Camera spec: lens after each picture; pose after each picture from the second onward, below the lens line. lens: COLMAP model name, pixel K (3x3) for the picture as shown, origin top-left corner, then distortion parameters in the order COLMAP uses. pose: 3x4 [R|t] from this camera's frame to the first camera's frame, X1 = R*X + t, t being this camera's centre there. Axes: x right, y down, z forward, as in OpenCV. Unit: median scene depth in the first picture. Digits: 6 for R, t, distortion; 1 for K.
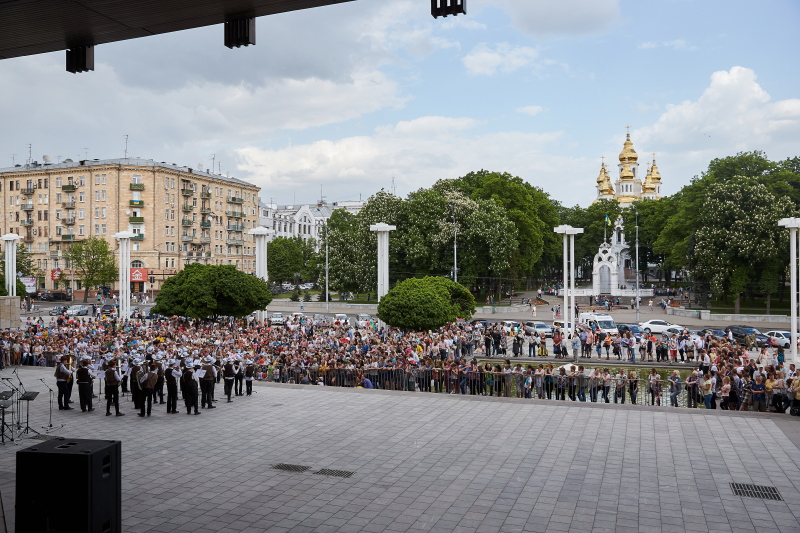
lens RADIAL K [[665.2, 0, 400.0], [0, 665.2, 266.5], [0, 0, 1]] dist [-0.036371, 0.006527]
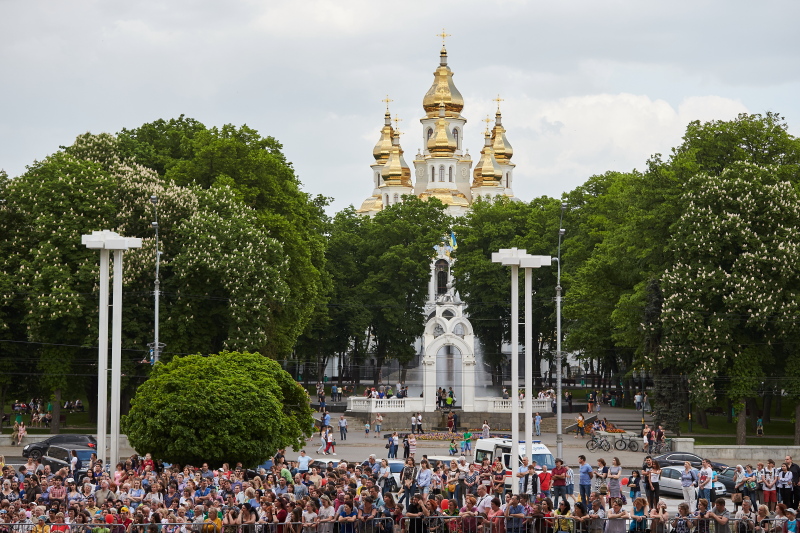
lens RADIAL K [[1682.0, 0, 400.0], [0, 1682.0, 266.5], [0, 0, 1]] dist [0.031826, -0.017784]
pose [[0.937262, 0.029615, 0.347365, -0.139146], [-0.011168, 0.998425, -0.054987, 0.010370], [-0.348446, 0.047658, 0.936117, -0.068799]]
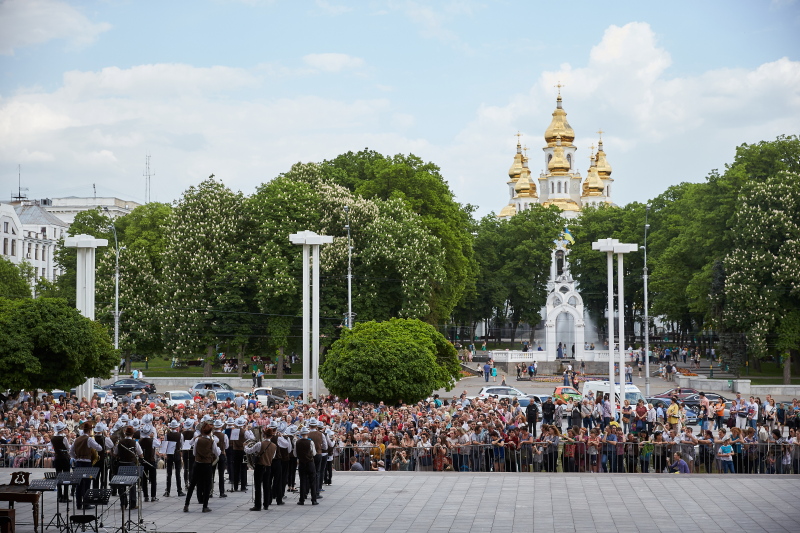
lens RADIAL K [[1204.6, 0, 400.0], [0, 1204.6, 266.5], [0, 0, 1]] dist [0.024010, -0.033396]
pose [[0.969893, 0.012519, 0.243209, -0.126503], [-0.001127, 0.998898, -0.046926, 0.010686], [-0.243529, 0.045239, 0.968838, -0.048483]]
